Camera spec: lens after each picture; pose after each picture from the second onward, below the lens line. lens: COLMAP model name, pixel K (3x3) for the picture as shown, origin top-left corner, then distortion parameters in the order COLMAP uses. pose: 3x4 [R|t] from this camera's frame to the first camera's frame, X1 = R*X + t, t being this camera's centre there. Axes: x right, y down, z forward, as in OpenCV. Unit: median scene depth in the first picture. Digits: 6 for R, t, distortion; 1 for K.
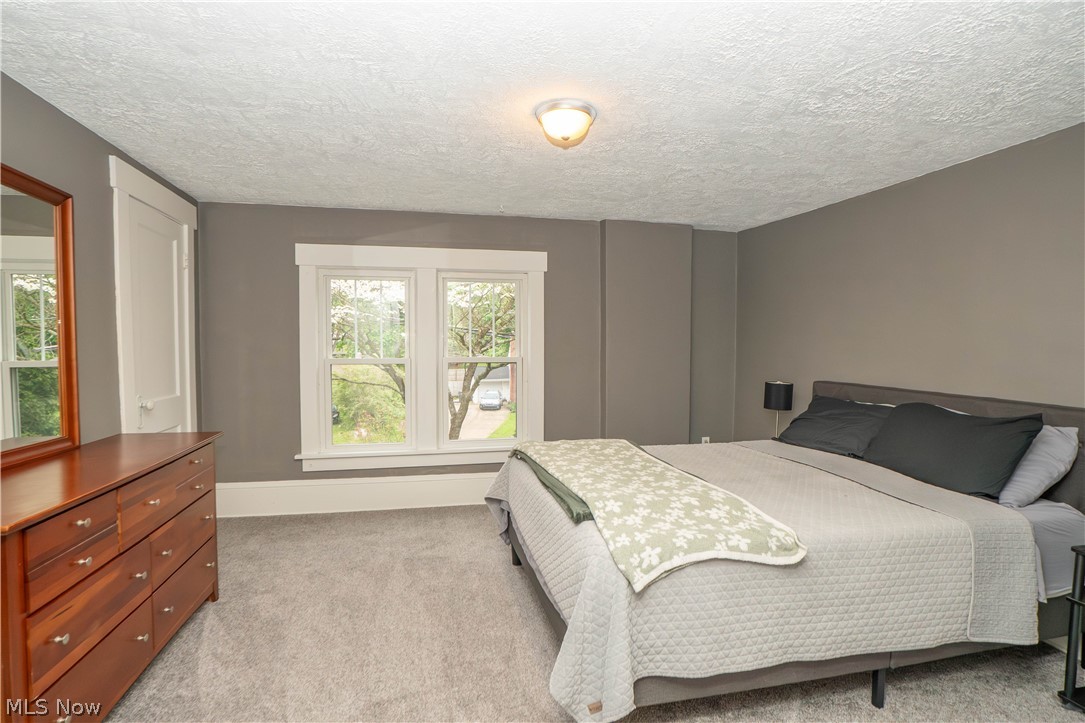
lens RADIAL K [[529.3, 0, 519.6], [0, 529.3, 357.3], [0, 0, 1]] dist [-0.027153, 0.000711]
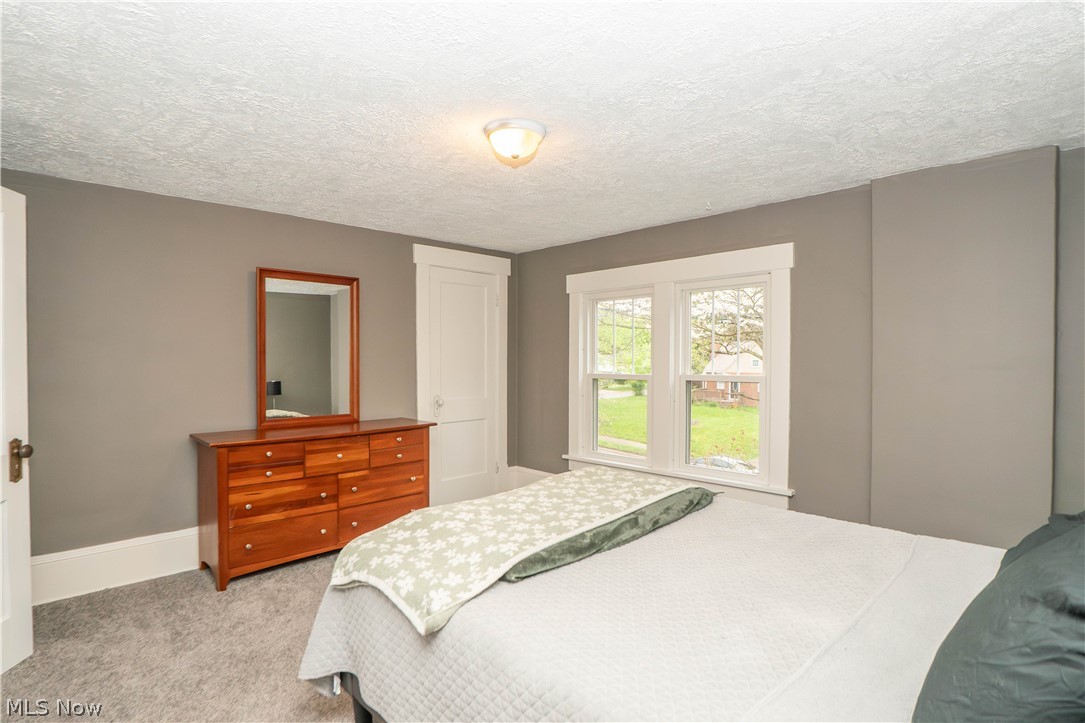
lens RADIAL K [[545.1, 0, 542.5], [0, 545.1, 361.5], [0, 0, 1]] dist [-0.002723, 0.000546]
pose [[0.542674, 0.005437, -0.839926, 0.857157], [-0.018045, 0.999824, -0.005187, -0.023816], [0.839750, 0.017971, 0.542676, 0.433207]]
